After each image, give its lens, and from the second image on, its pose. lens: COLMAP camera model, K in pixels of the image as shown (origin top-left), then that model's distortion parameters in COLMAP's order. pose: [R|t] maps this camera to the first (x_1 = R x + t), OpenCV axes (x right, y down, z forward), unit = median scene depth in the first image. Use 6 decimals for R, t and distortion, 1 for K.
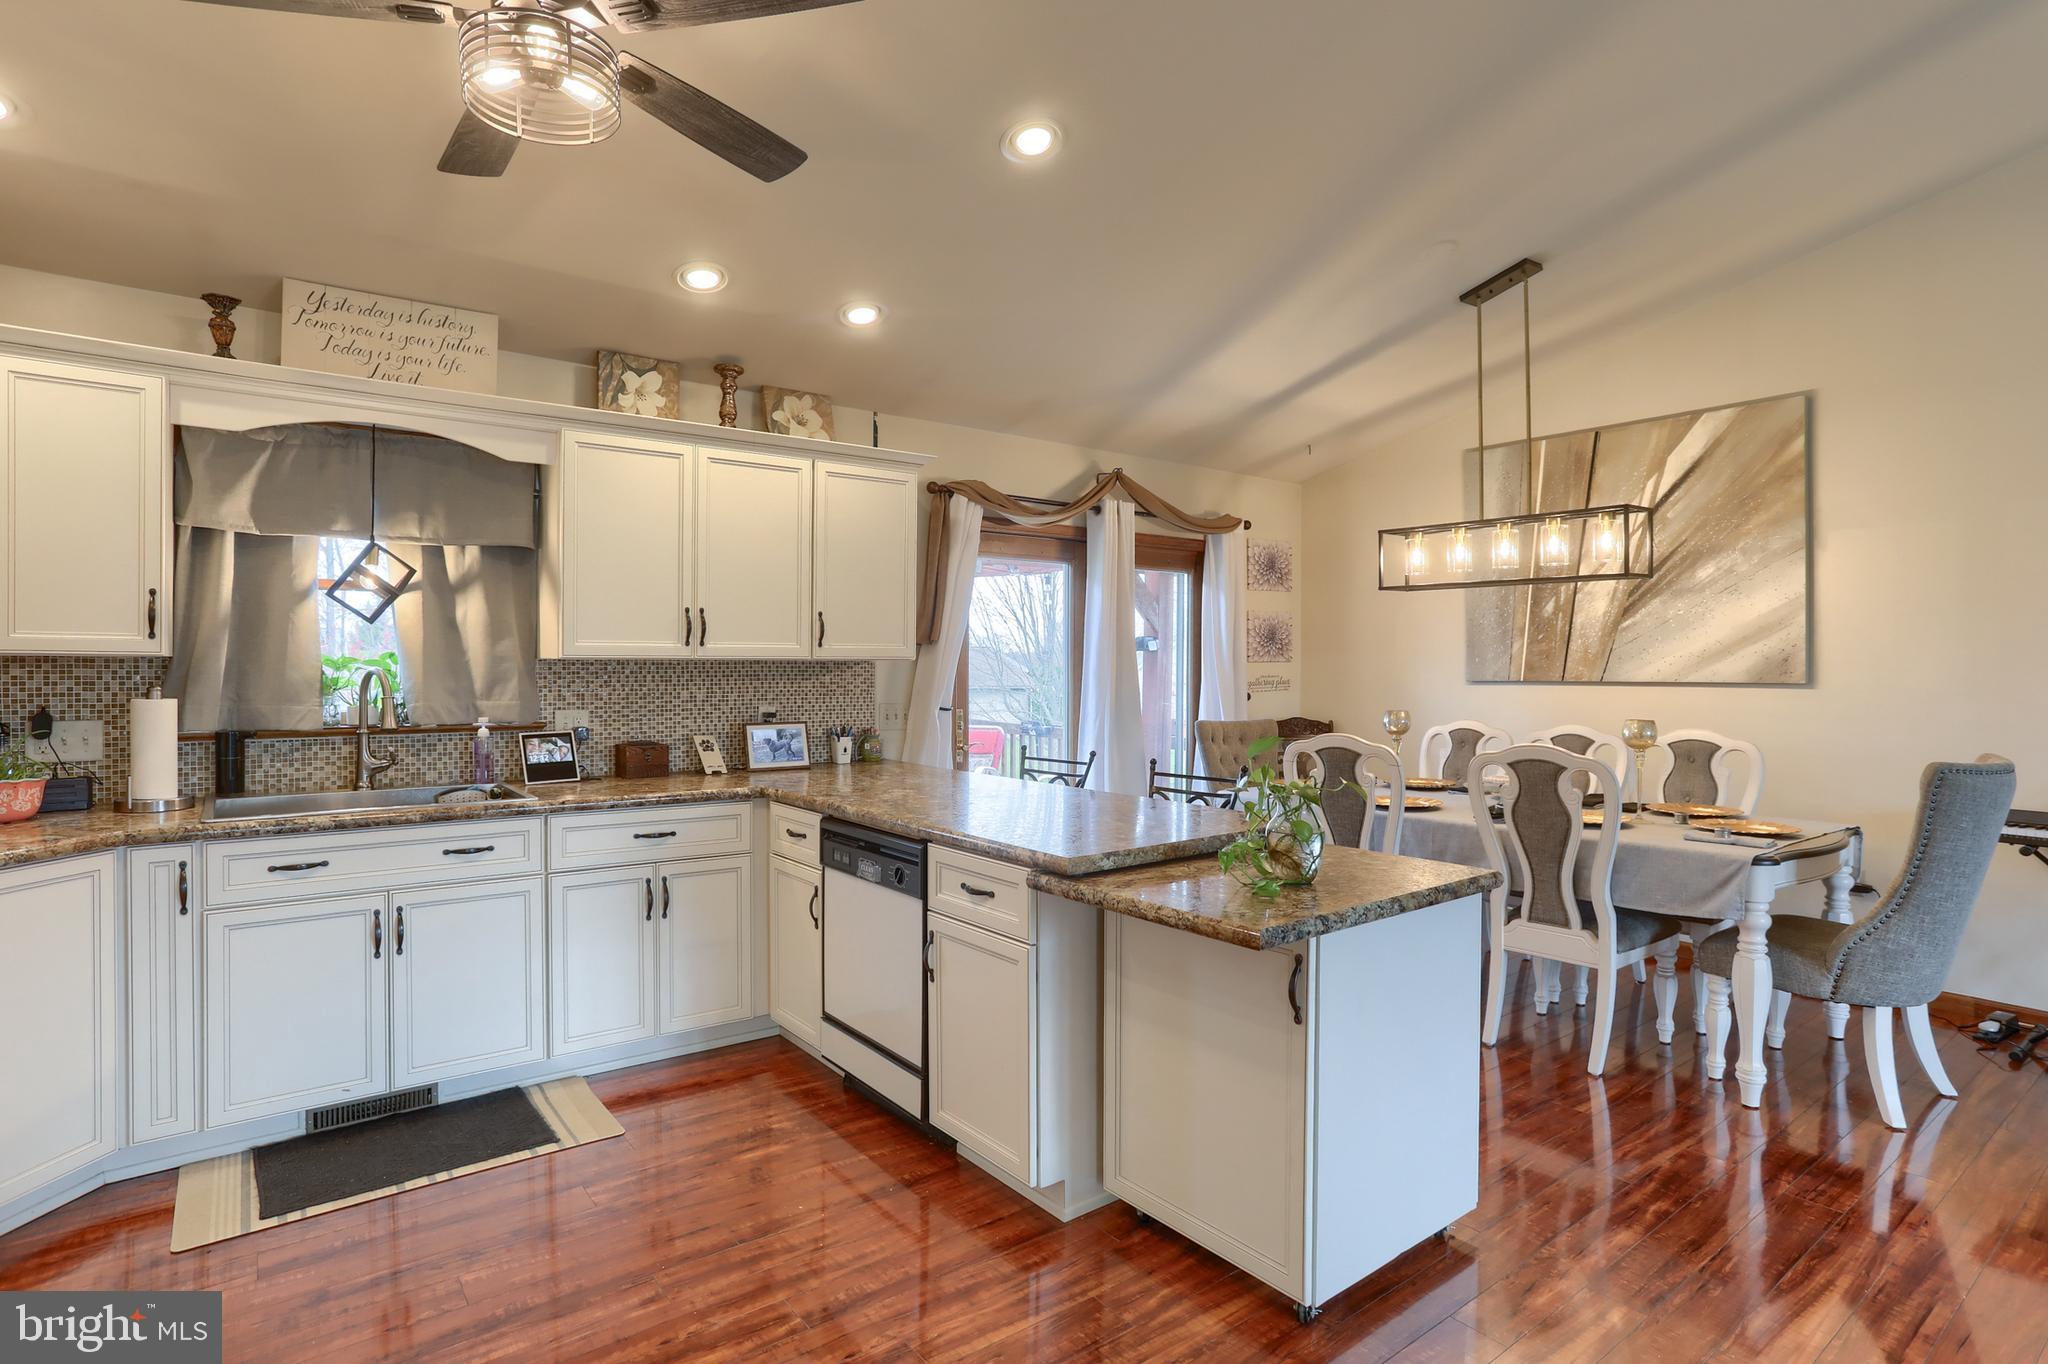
lens RADIAL K [[1043.9, 0, 1016.4], [0, 1043.9, 672.5], [0, 0, 1]] dist [-0.067611, 0.043201]
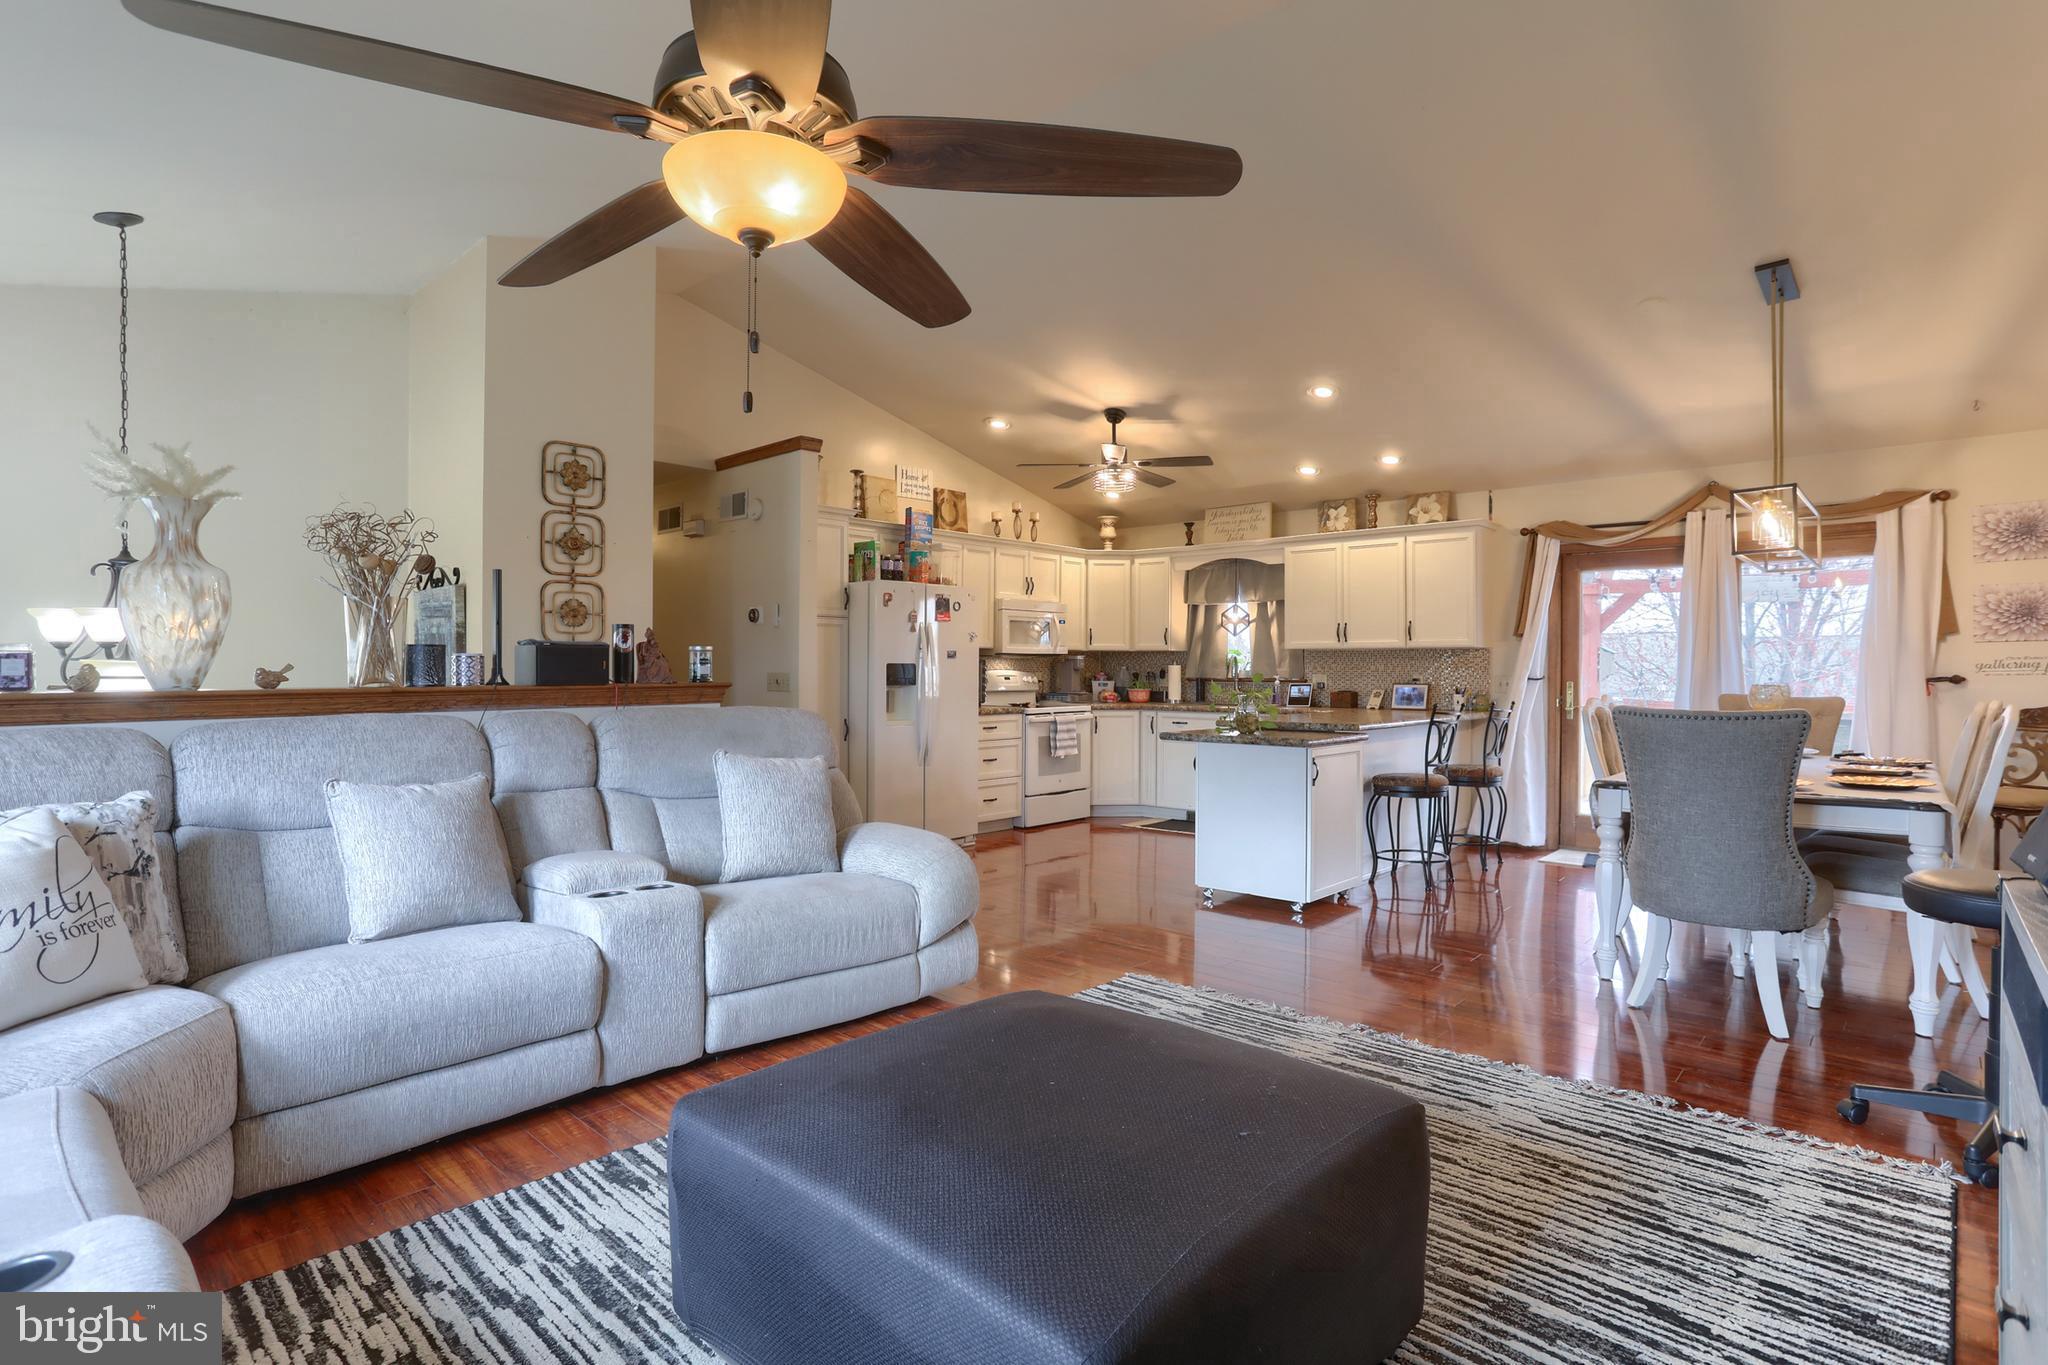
lens RADIAL K [[1019.8, 0, 1030.8], [0, 1019.8, 672.8], [0, 0, 1]] dist [-0.063907, 0.039697]
pose [[0.182461, 0.000265, -0.983213, 1.588844], [-0.009928, 0.999949, -0.001573, 0.045395], [0.983163, 0.010048, 0.182454, 0.050371]]
